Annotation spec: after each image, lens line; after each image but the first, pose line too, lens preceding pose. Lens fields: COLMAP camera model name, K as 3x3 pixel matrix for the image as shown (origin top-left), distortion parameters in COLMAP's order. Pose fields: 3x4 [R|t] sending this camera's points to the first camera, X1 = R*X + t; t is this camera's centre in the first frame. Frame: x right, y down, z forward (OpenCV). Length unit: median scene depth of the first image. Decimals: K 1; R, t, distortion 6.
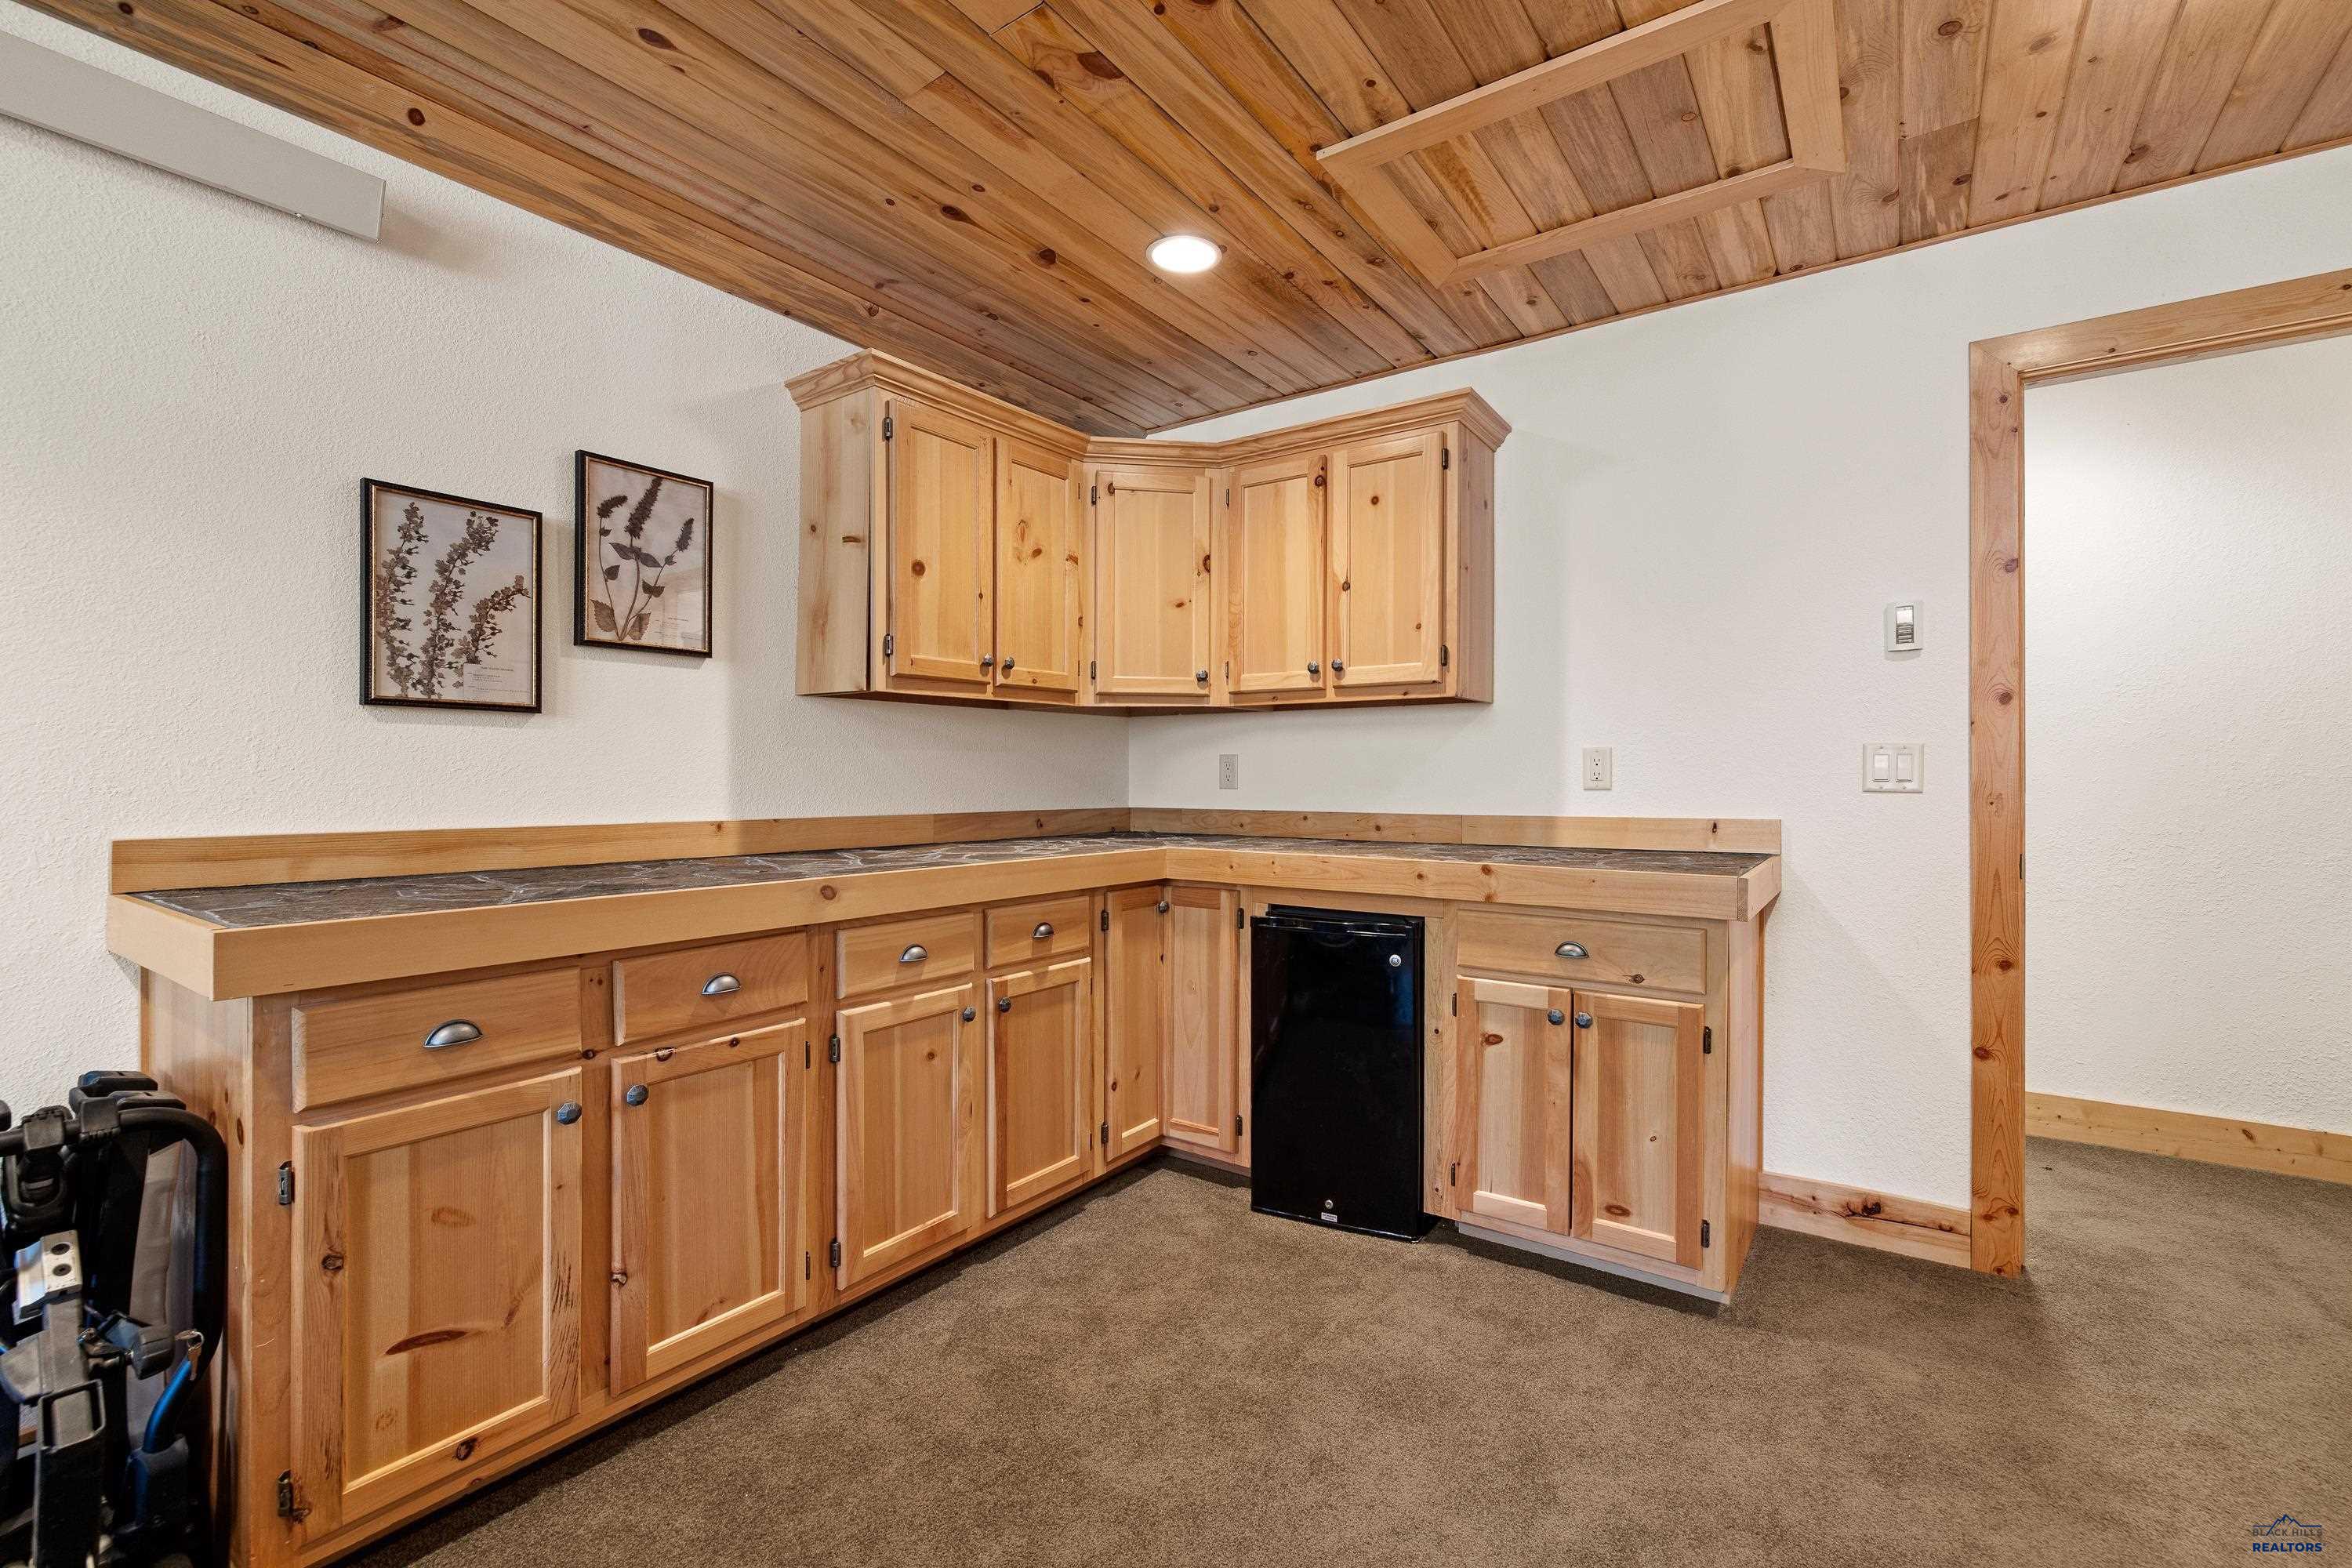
lens RADIAL K [[1020.7, 0, 1176.3], [0, 1020.7, 778.9], [0, 0, 1]] dist [-0.003818, 0.000799]
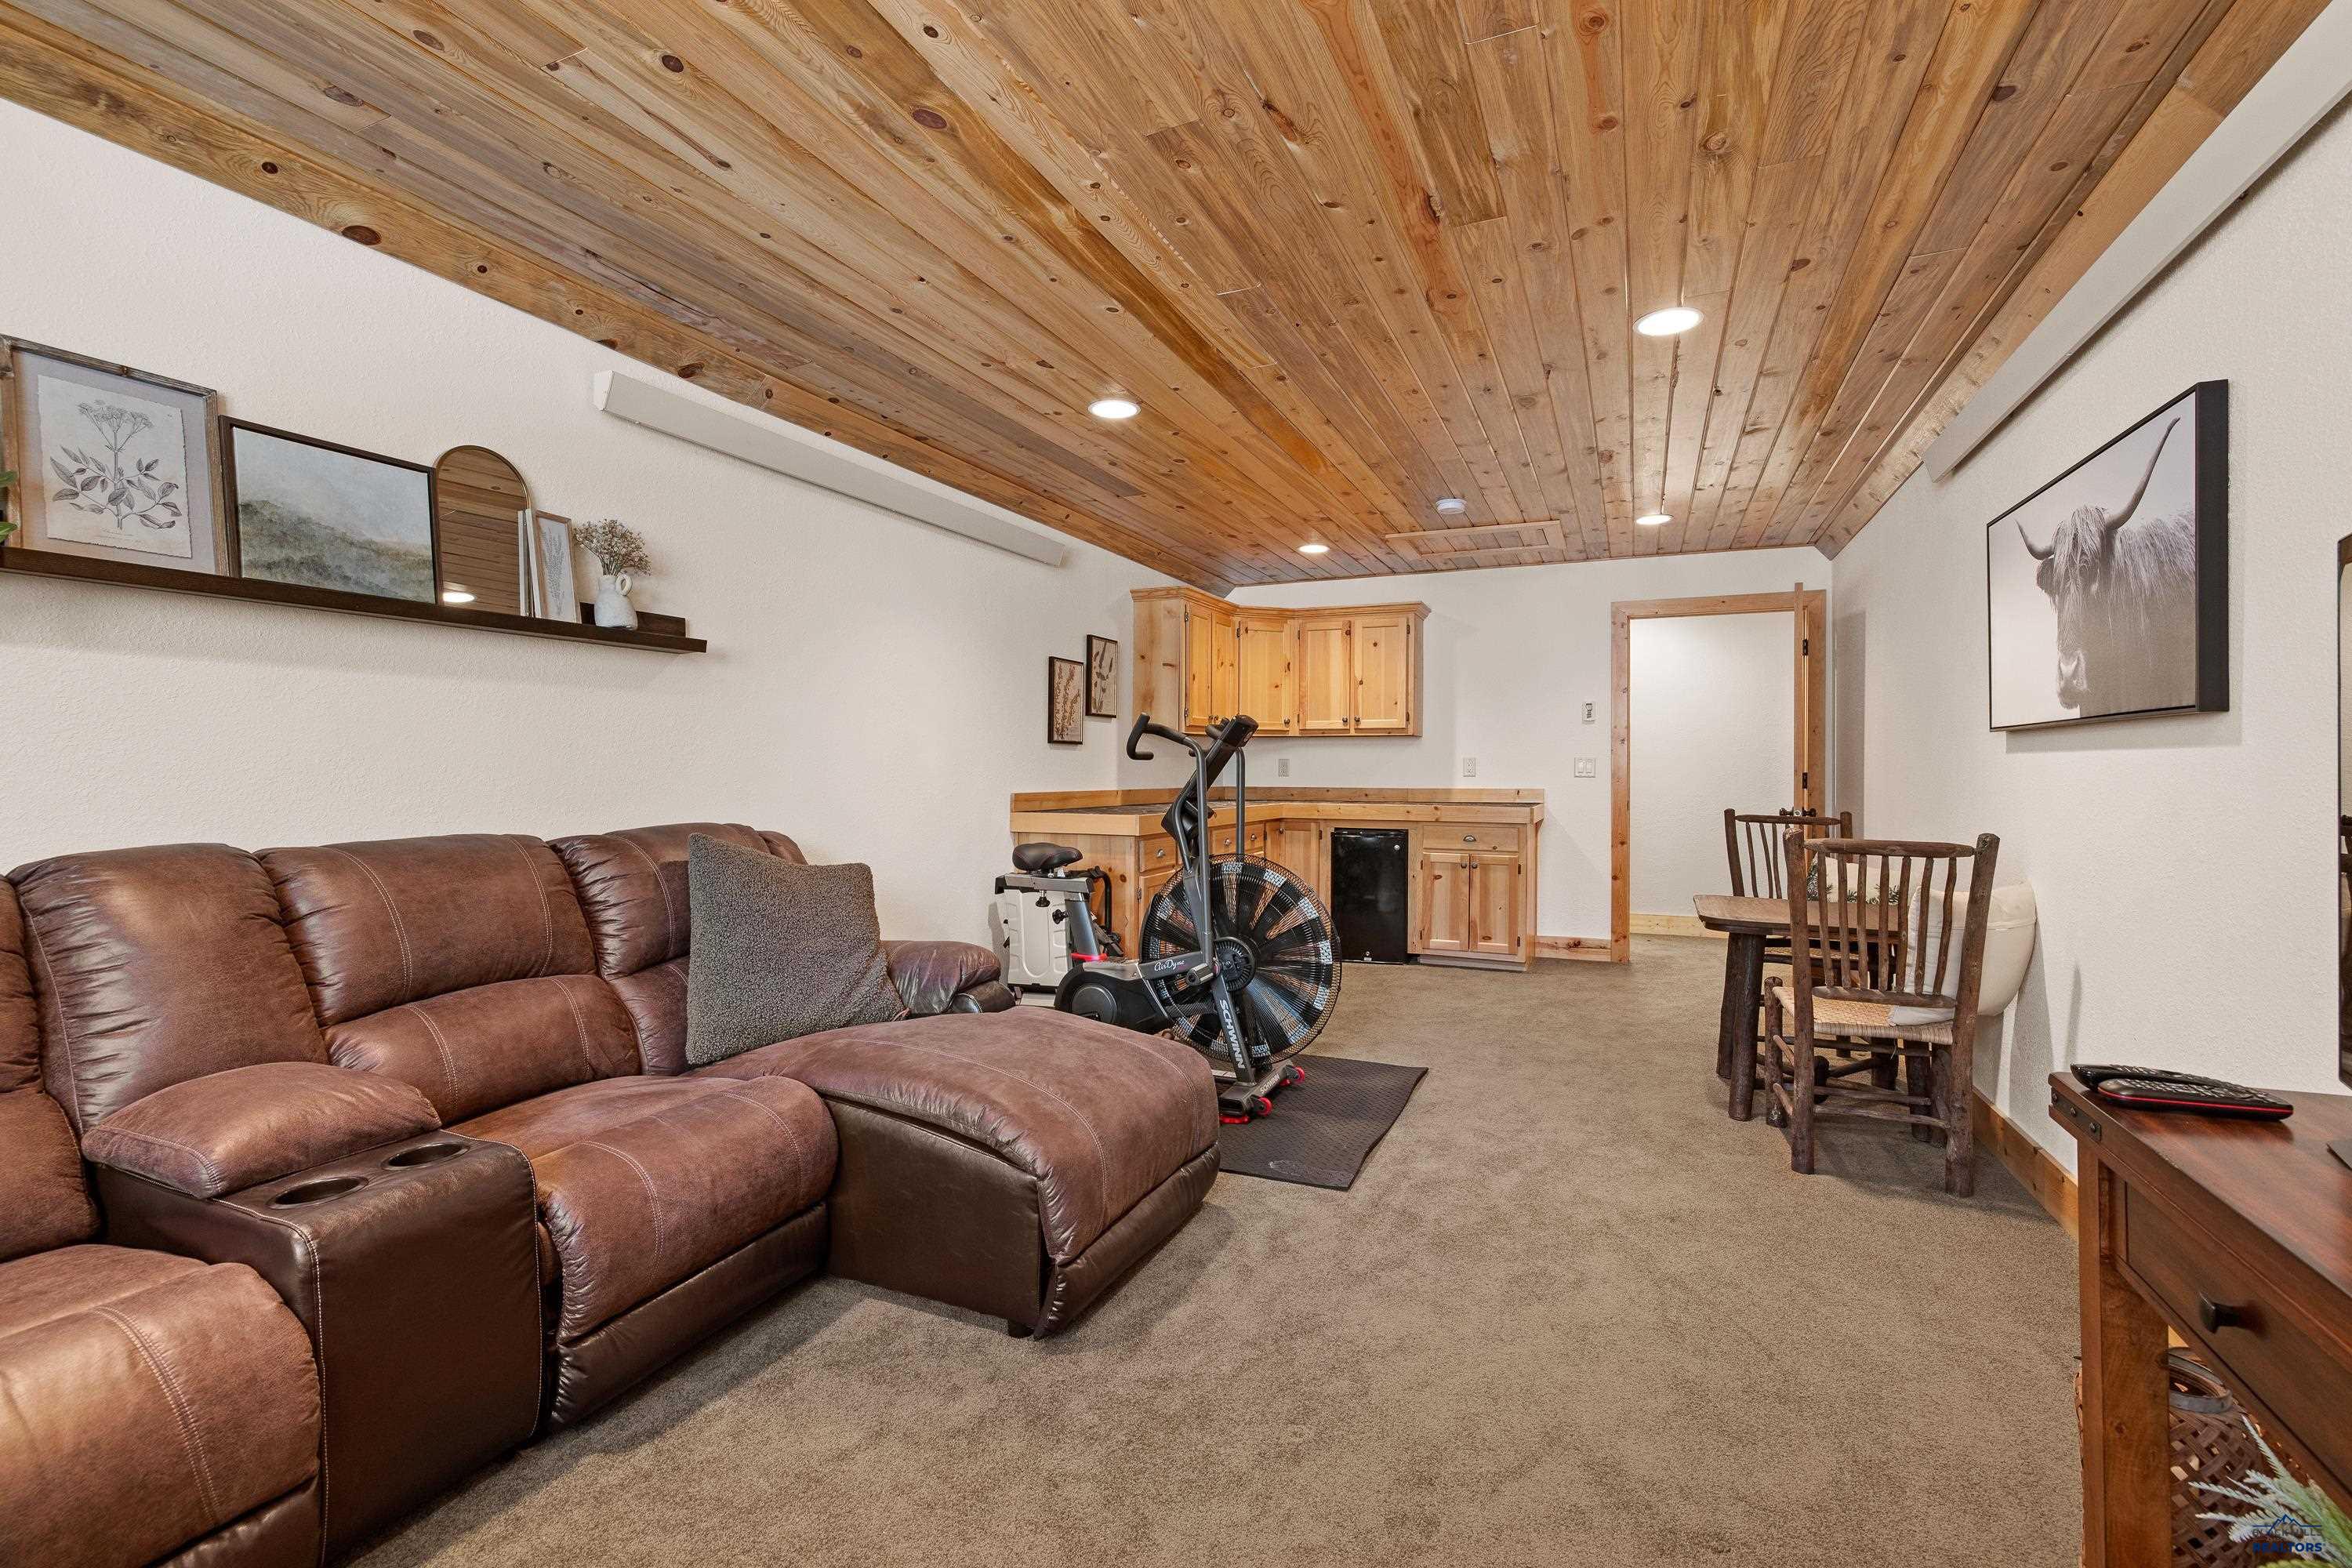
lens RADIAL K [[1020.7, 0, 1180.3], [0, 1020.7, 768.5], [0, 0, 1]] dist [-0.003818, 0.000799]
pose [[0.979738, 0.000714, 0.200281, -0.841714], [-0.000532, 0.999999, -0.000963, -0.004791], [-0.200282, 0.000837, 0.979738, -1.370847]]
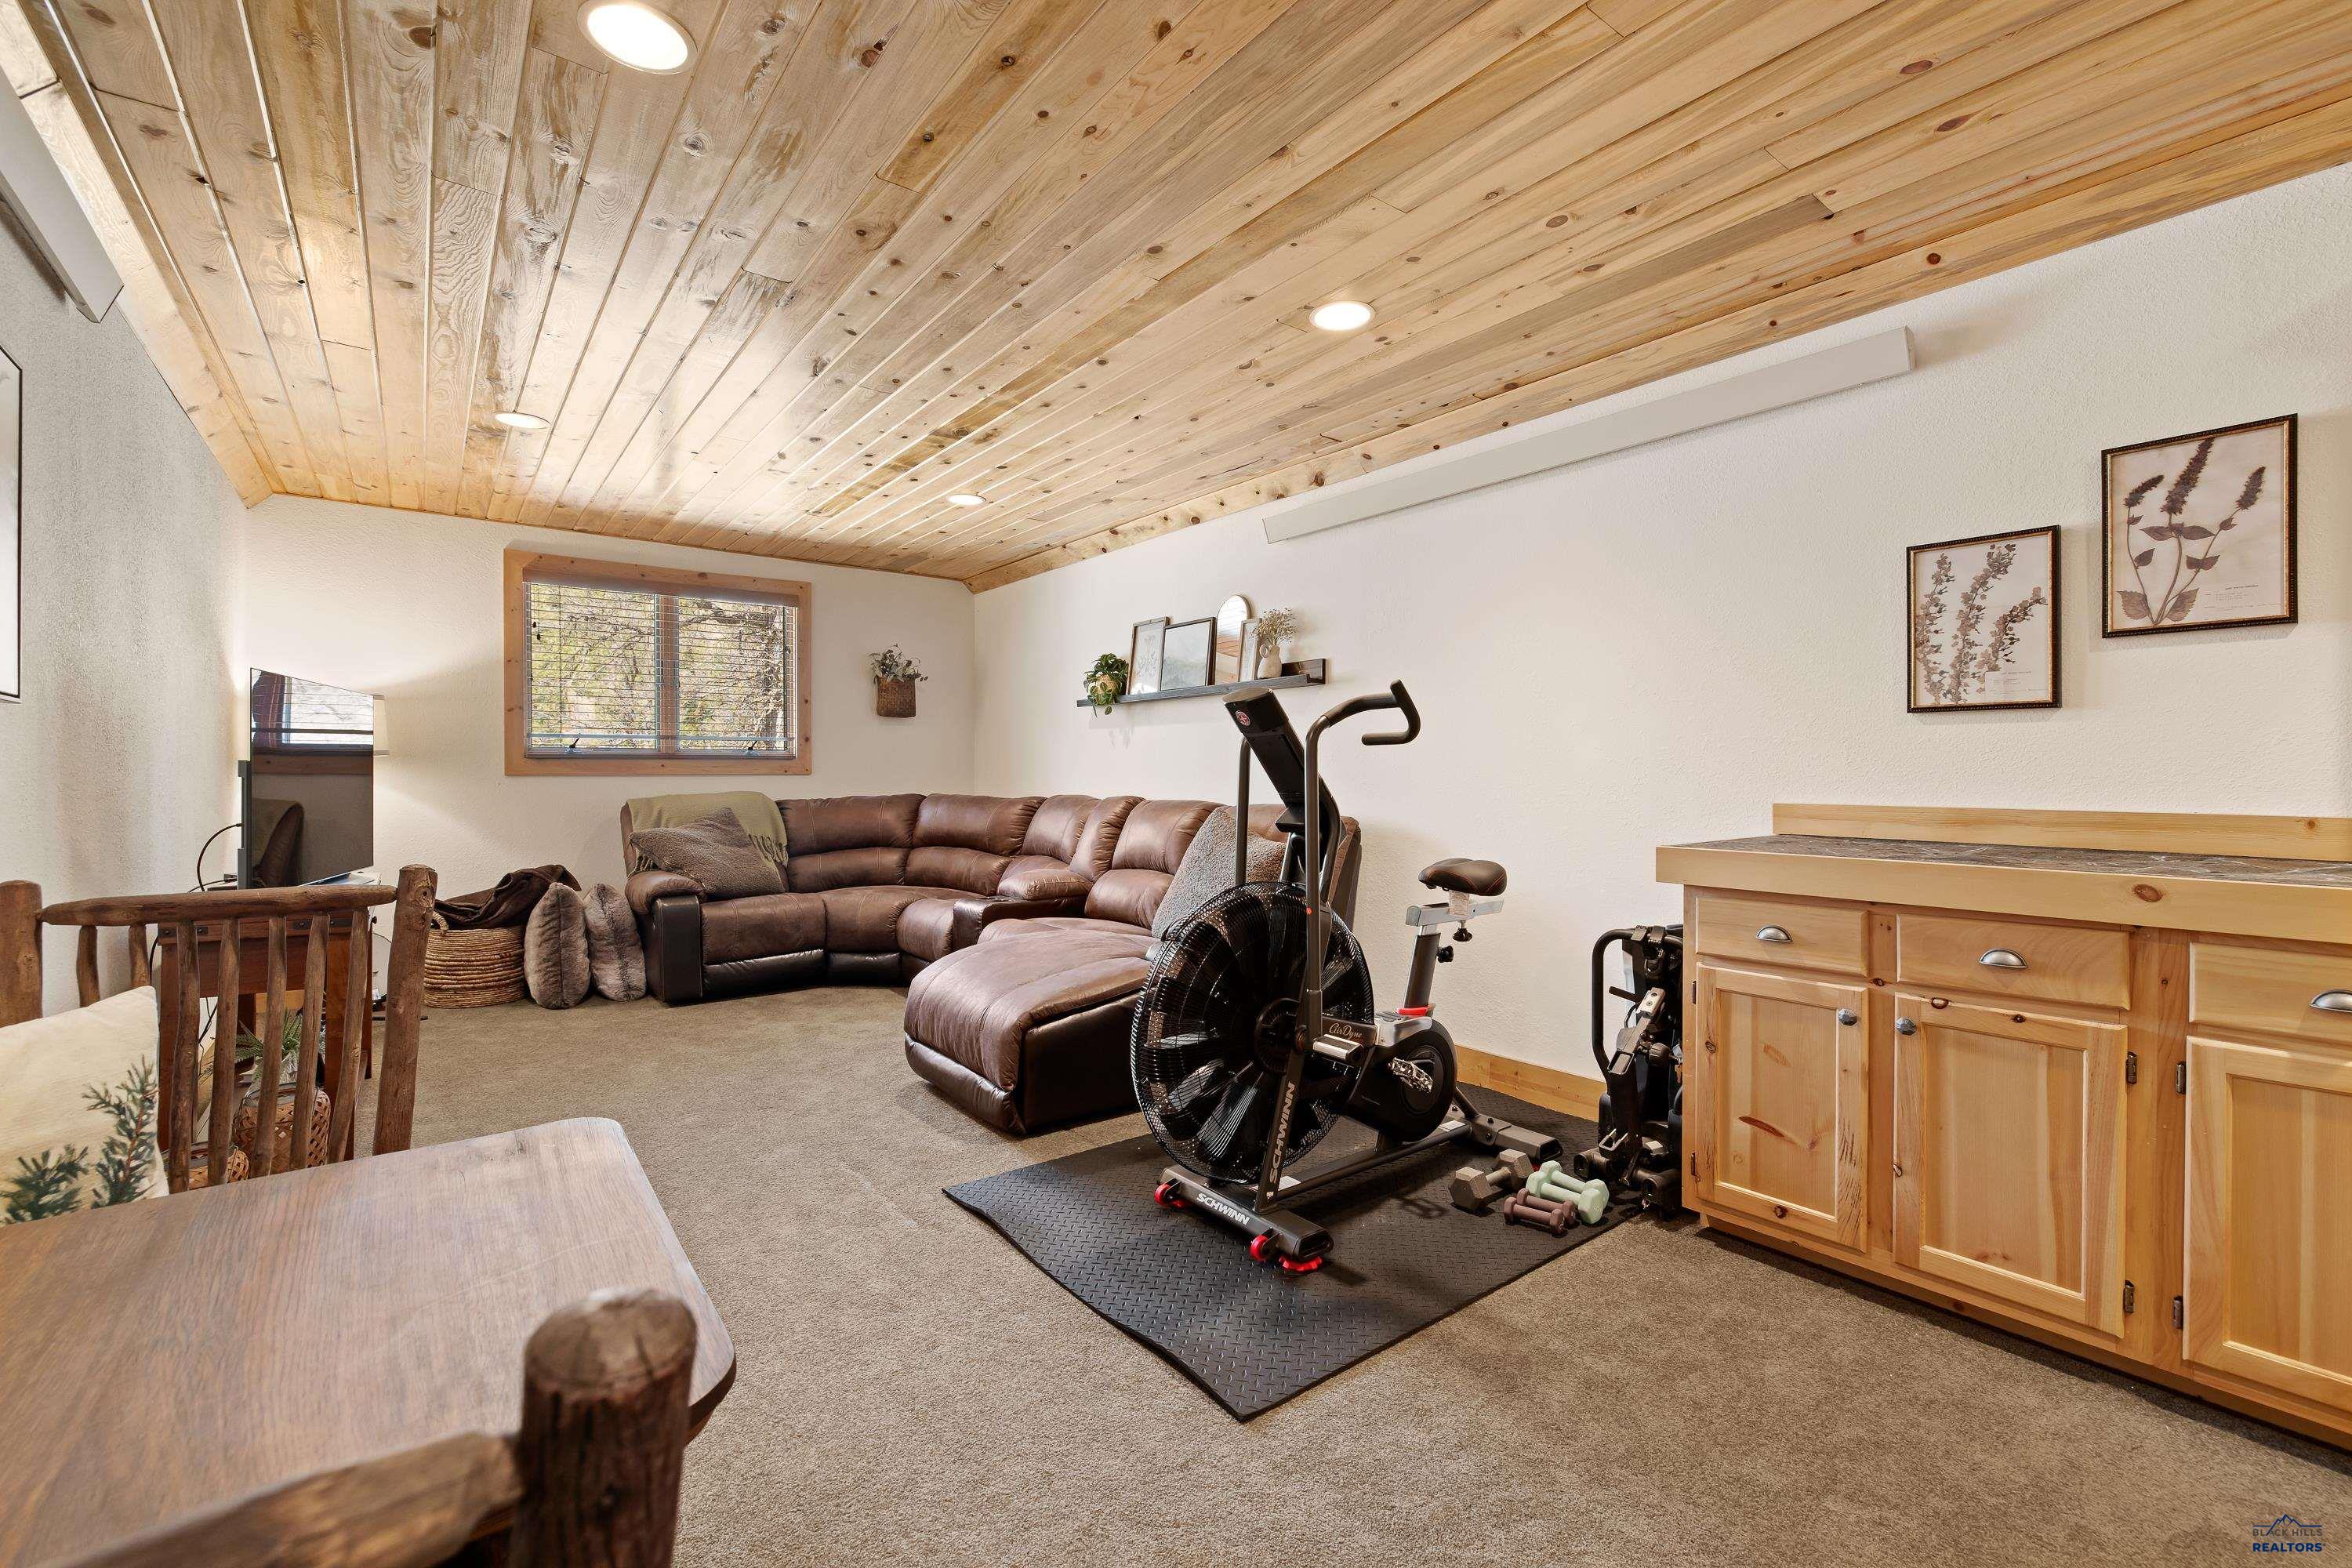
lens RADIAL K [[1020.7, 0, 1217.7], [0, 1020.7, 777.9], [0, 0, 1]] dist [-0.003818, 0.000799]
pose [[-0.274227, 0.006727, -0.961642, 0.650445], [0.000350, 0.999976, 0.006895, 0.003730], [0.961665, 0.001555, -0.274223, 0.408251]]
